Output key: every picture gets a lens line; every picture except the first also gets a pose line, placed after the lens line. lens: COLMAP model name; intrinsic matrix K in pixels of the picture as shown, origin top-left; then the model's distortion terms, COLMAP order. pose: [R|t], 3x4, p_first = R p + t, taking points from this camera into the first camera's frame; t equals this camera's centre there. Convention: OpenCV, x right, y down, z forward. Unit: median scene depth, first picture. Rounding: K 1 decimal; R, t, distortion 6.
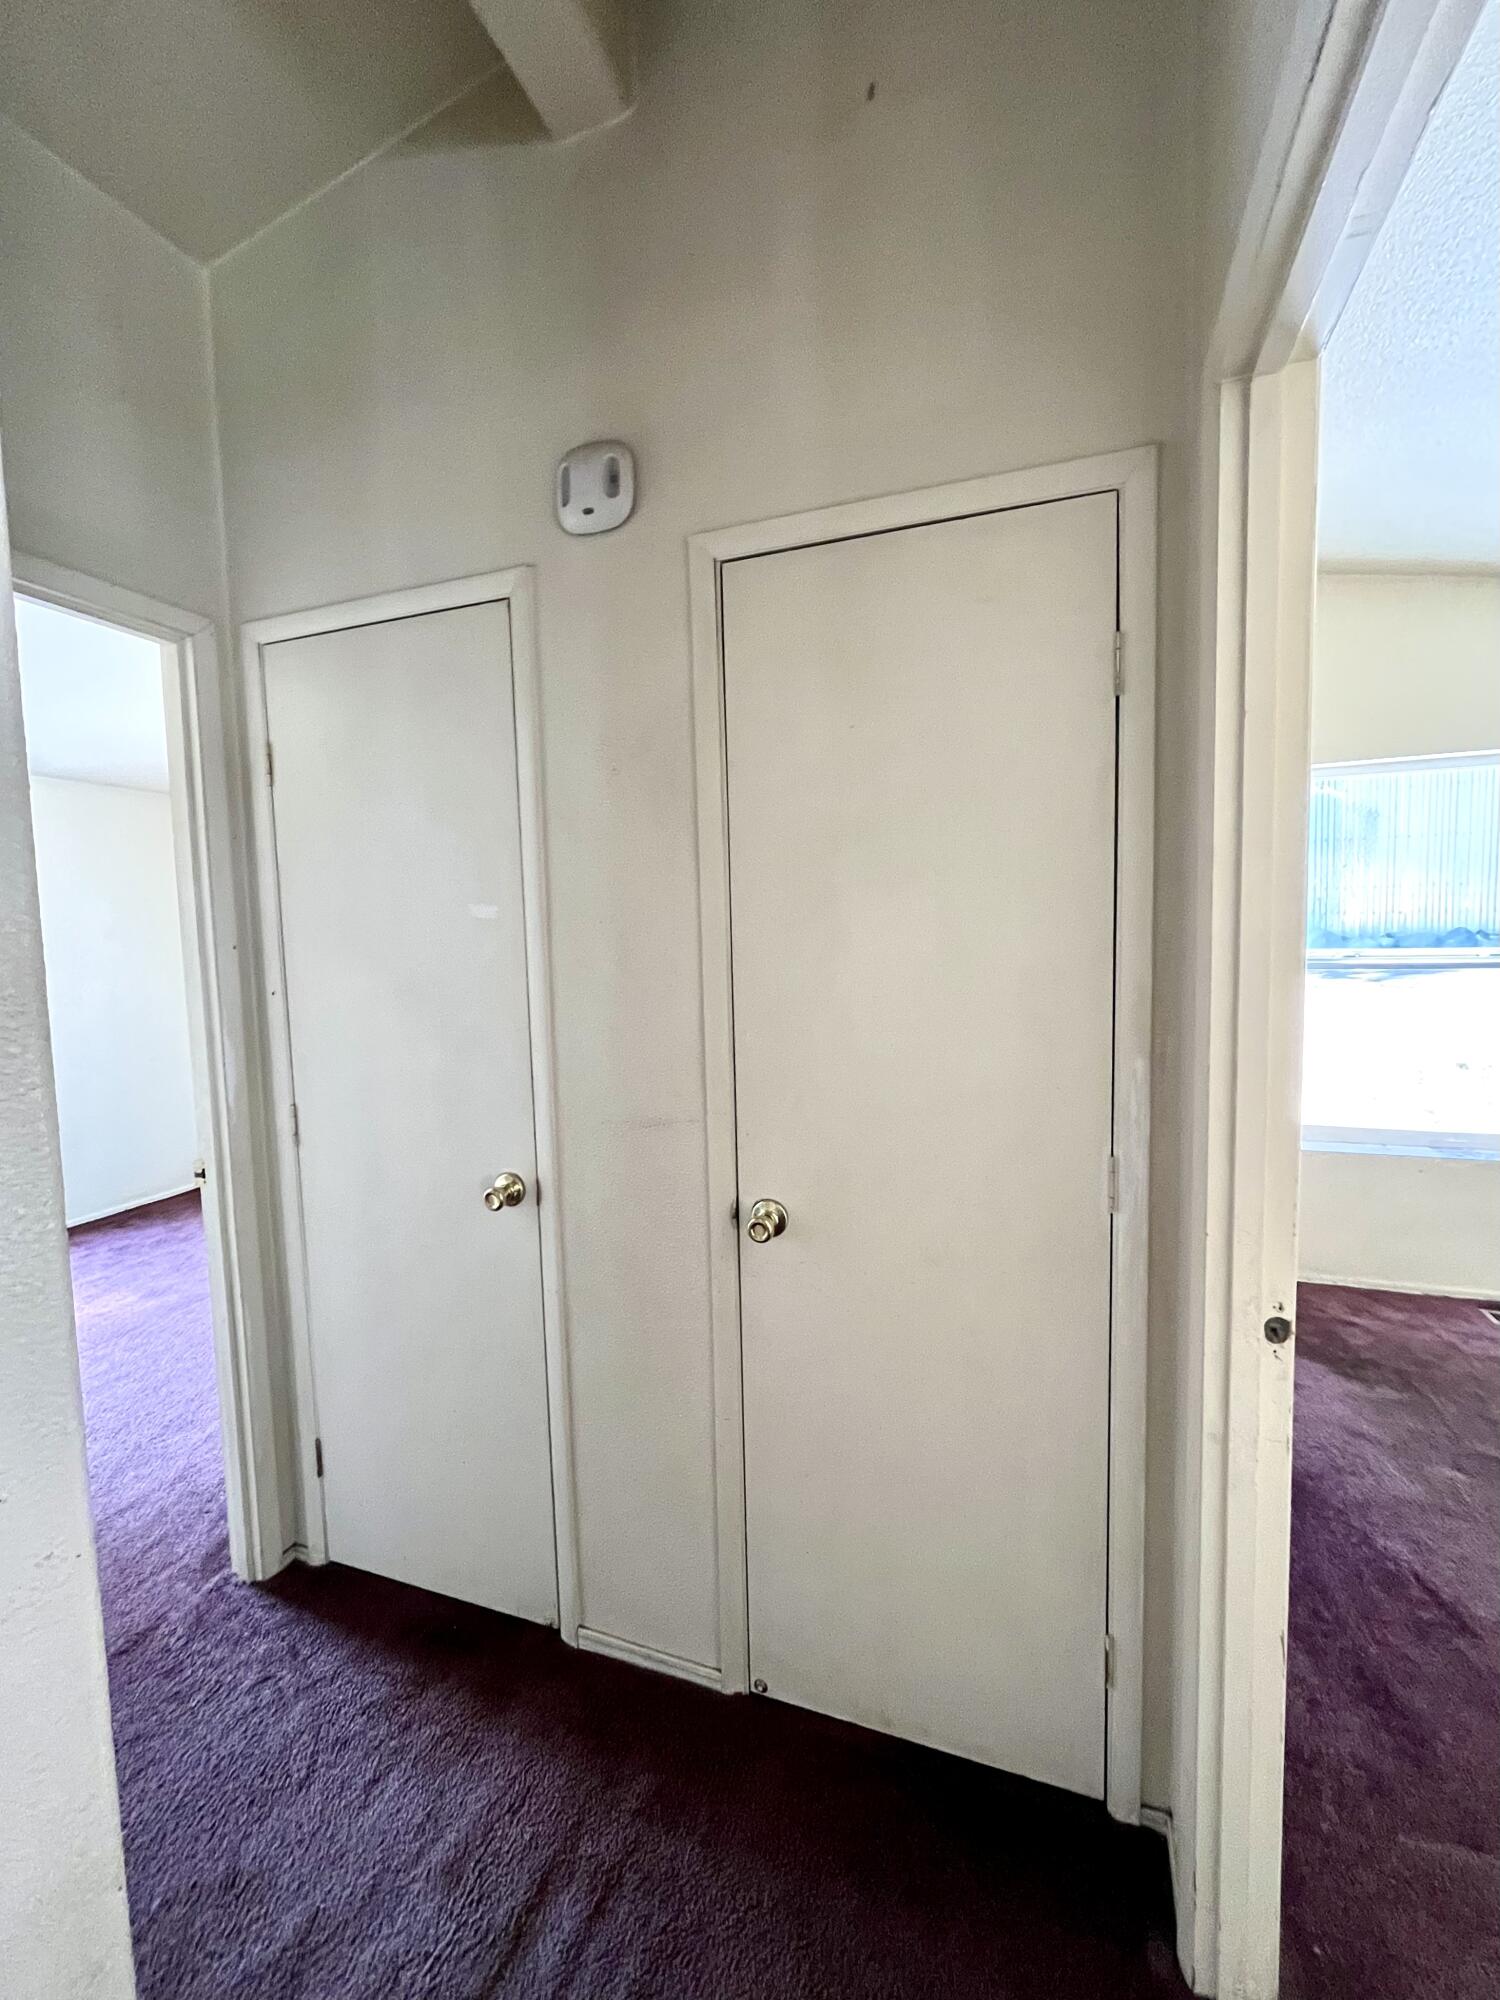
lens RADIAL K [[835.5, 0, 750.0], [0, 835.5, 1000.0], [0, 0, 1]] dist [0.001422, 0.000181]
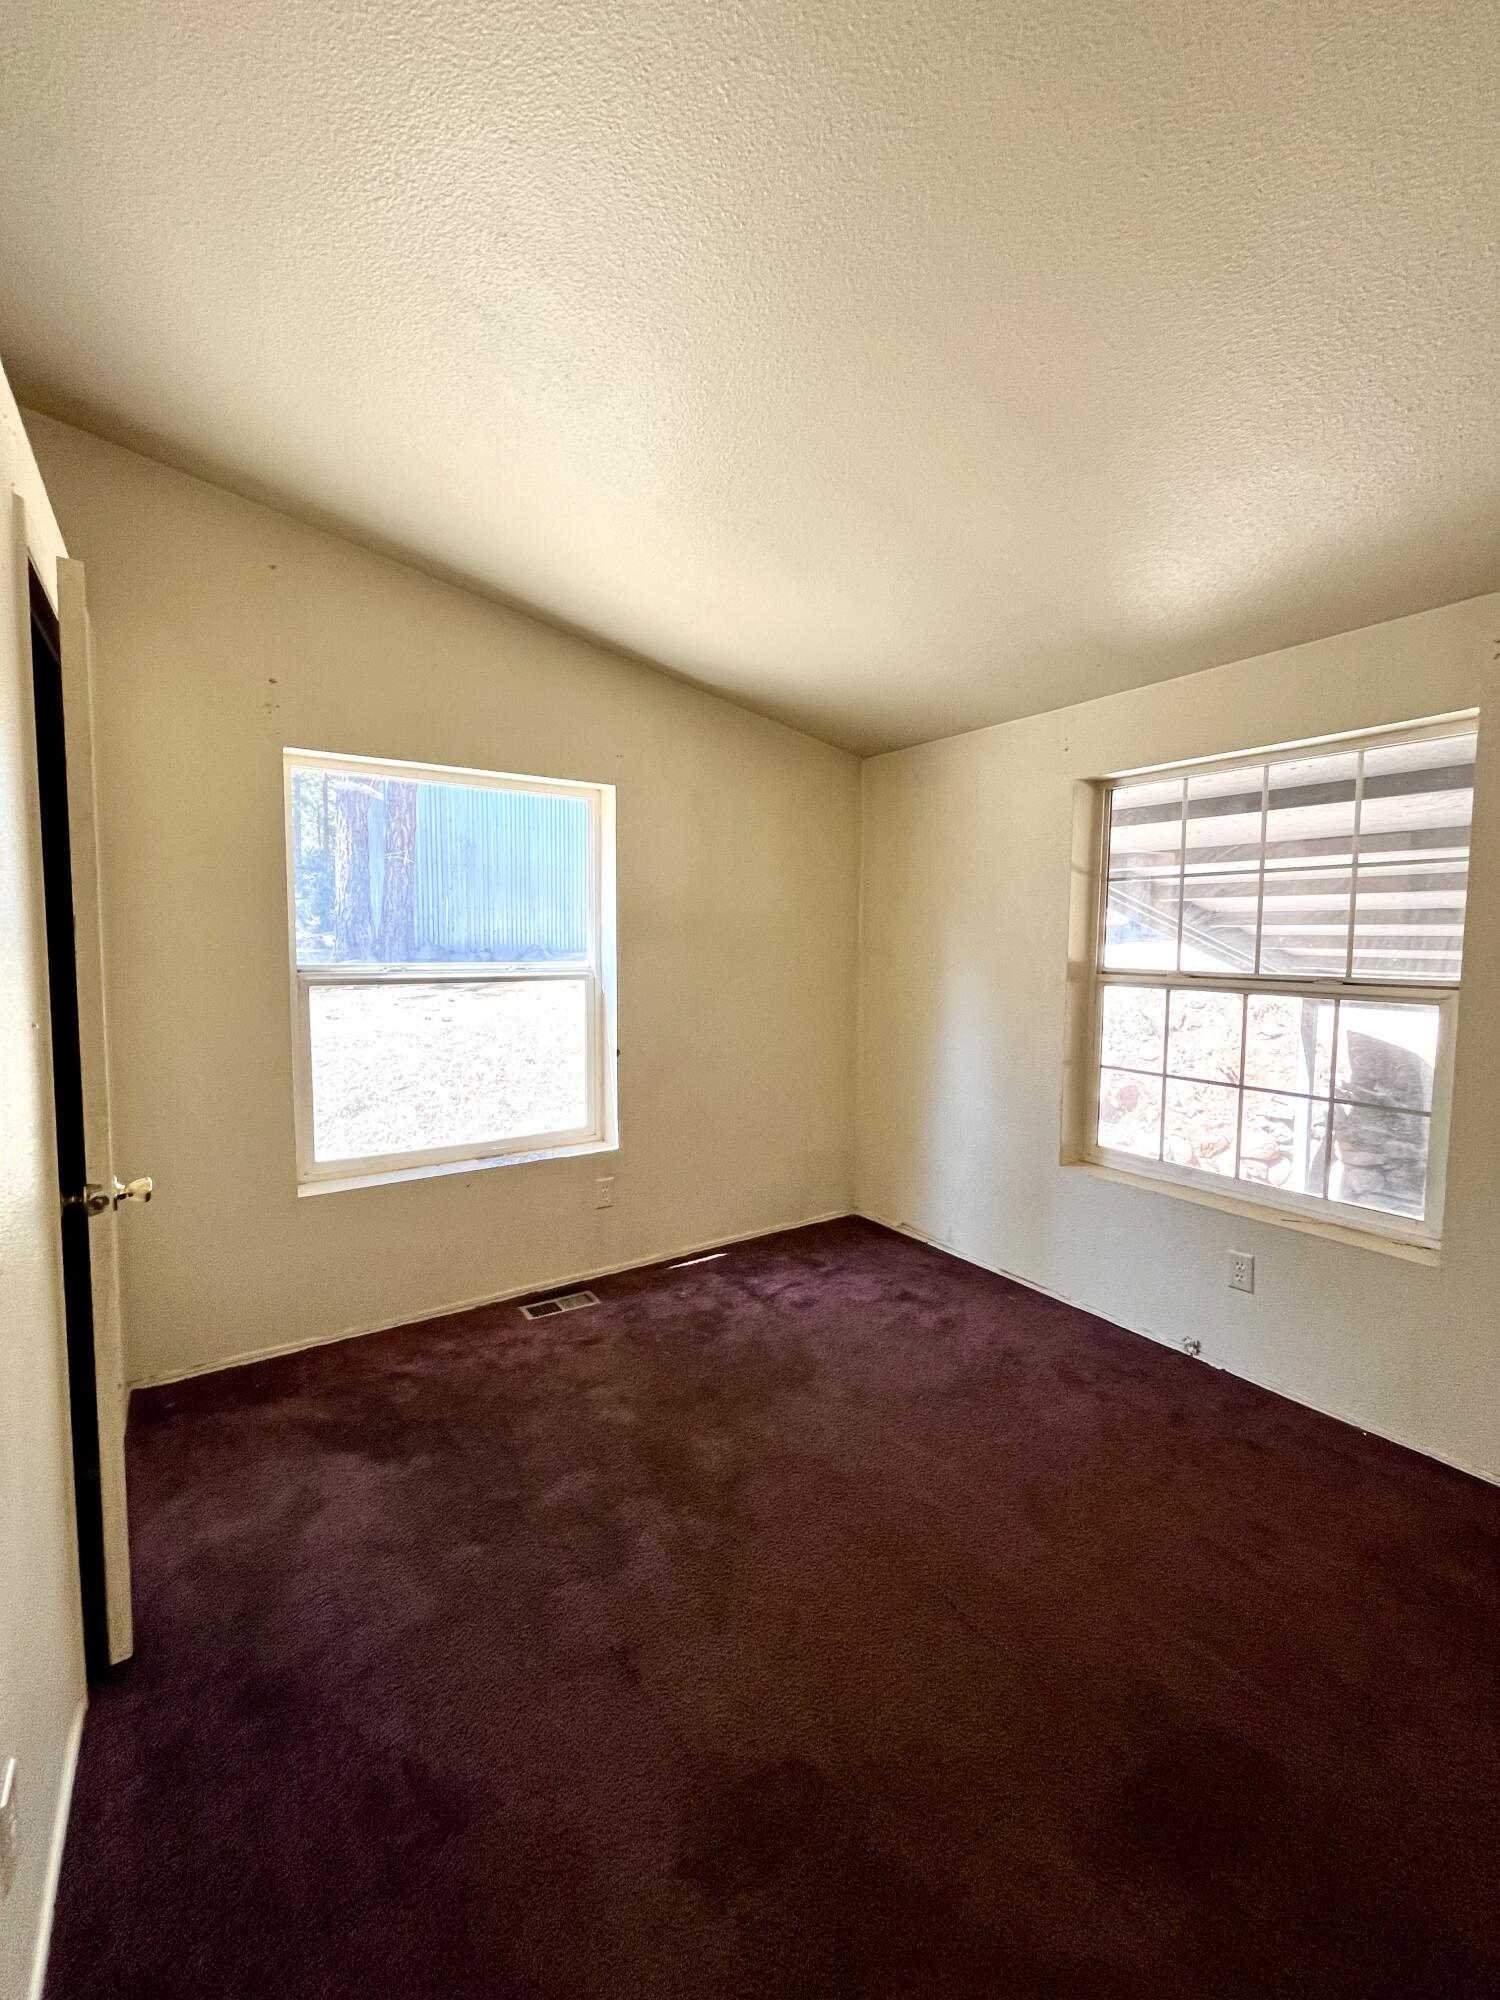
lens RADIAL K [[835.5, 0, 750.0], [0, 835.5, 1000.0], [0, 0, 1]] dist [0.001422, 0.000181]
pose [[0.585252, -0.035790, 0.810061, 0.233278], [0.048182, 0.998795, 0.009318, -0.007429], [-0.809419, 0.033577, 0.586271, 0.162095]]
